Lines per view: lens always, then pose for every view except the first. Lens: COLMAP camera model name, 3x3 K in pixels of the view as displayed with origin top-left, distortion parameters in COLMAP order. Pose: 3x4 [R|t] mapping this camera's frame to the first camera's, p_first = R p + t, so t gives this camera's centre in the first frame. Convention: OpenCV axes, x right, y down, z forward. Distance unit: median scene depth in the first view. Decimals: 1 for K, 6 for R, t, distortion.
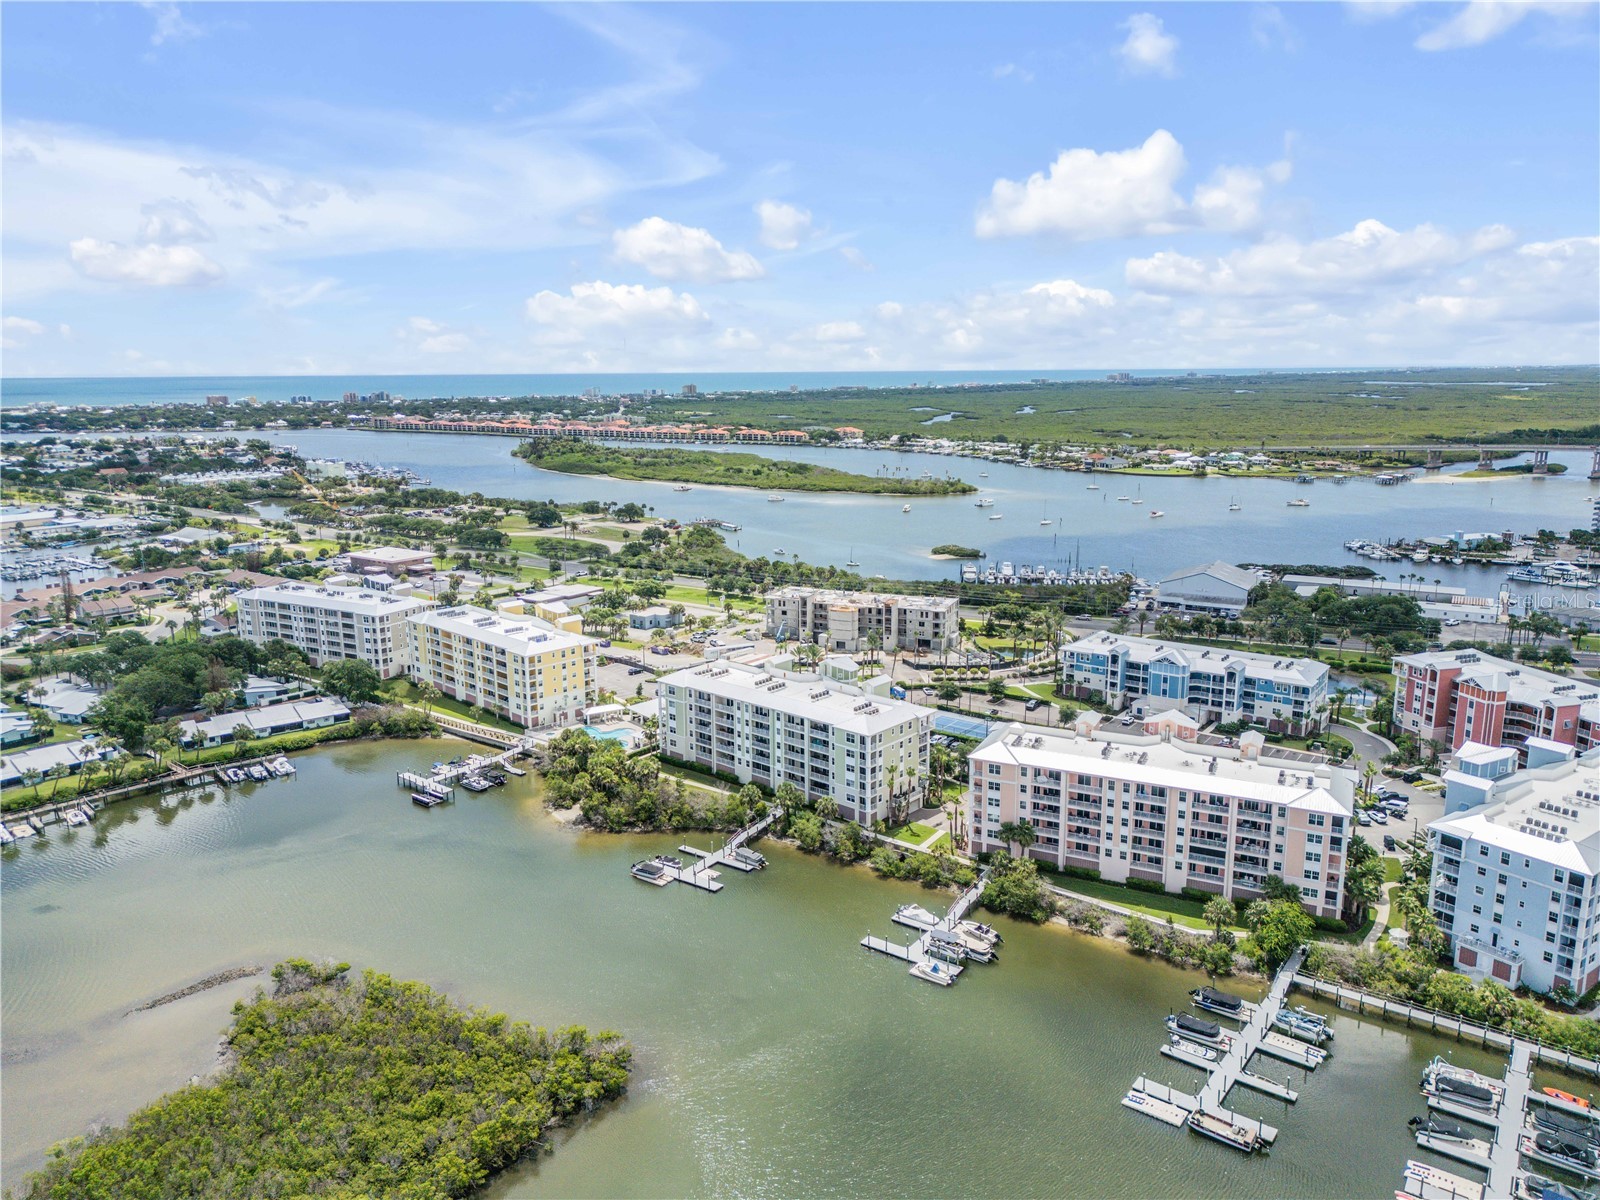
lens RADIAL K [[1118.1, 0, 798.3], [0, 1118.1, 606.7], [0, 0, 1]] dist [0.102977, -0.122373]
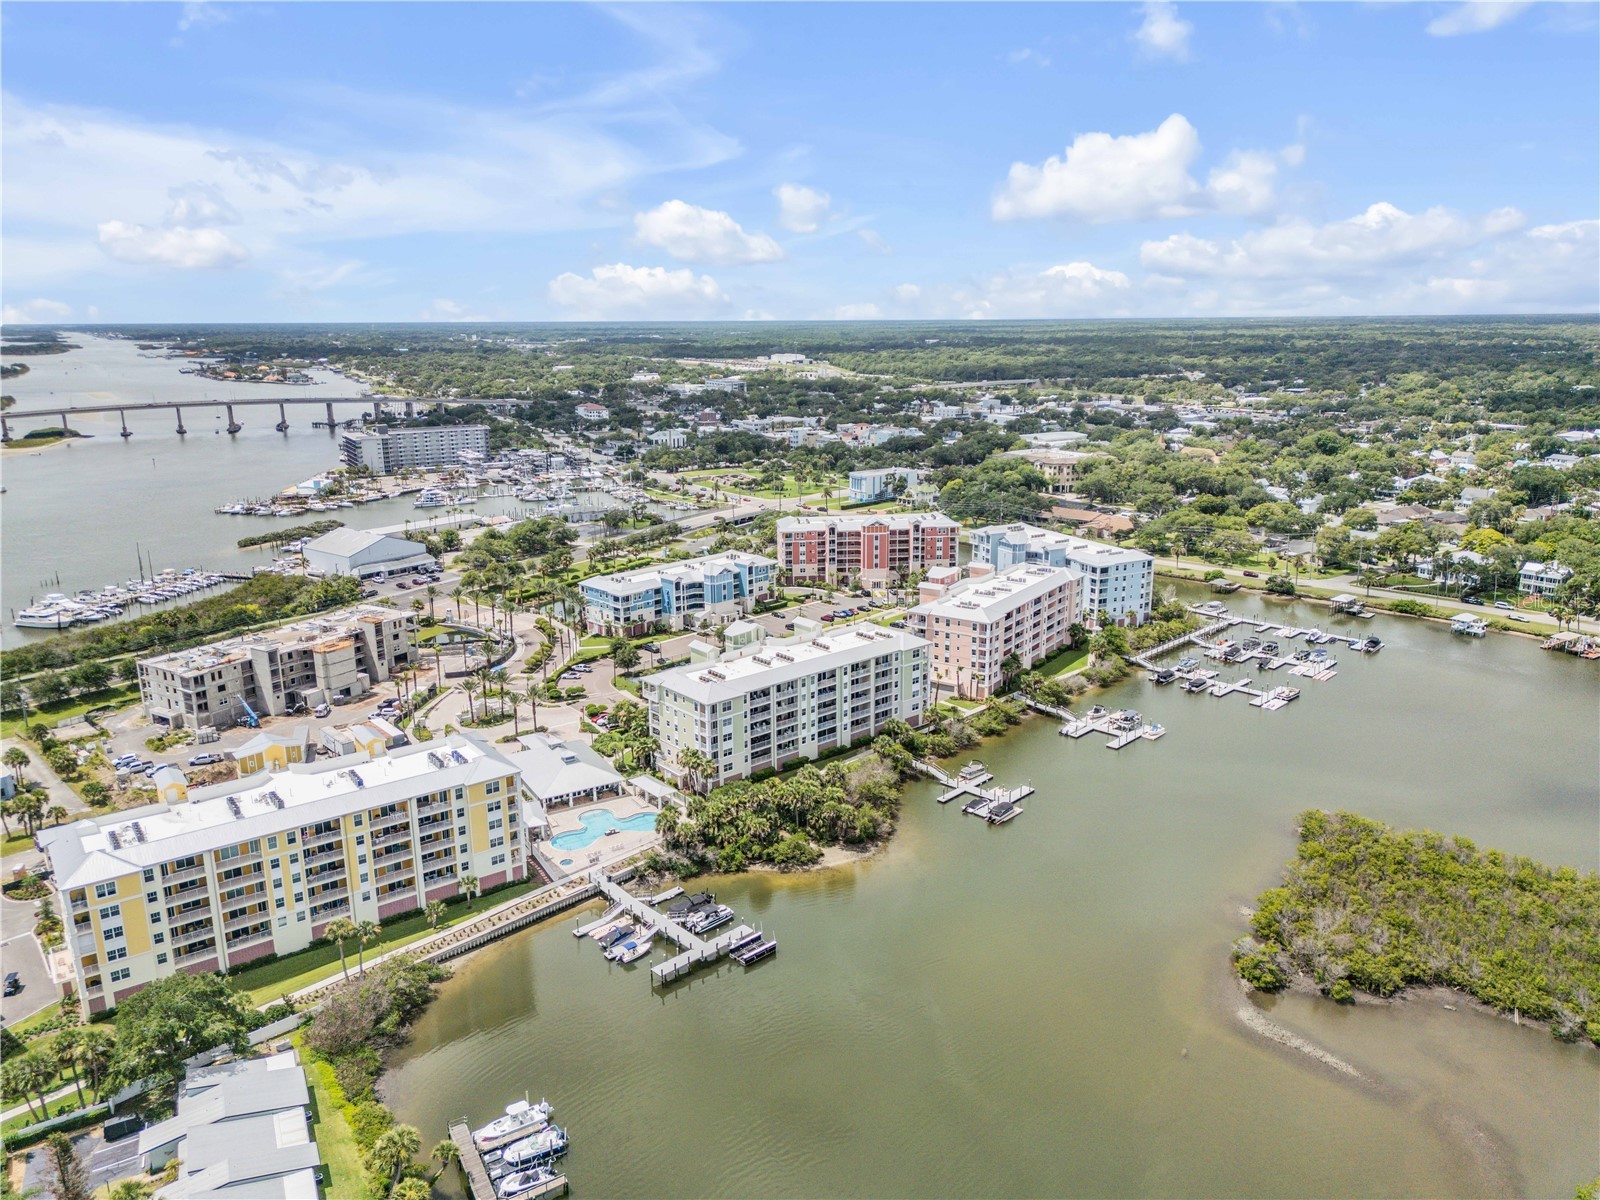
lens RADIAL K [[1118.1, 0, 798.3], [0, 1118.1, 606.7], [0, 0, 1]] dist [0.102977, -0.122373]
pose [[0.148611, -0.241161, 0.959039, -0.864736], [0.214666, 0.954550, 0.206768, -0.154343], [-0.965315, 0.175145, 0.193625, 0.741657]]
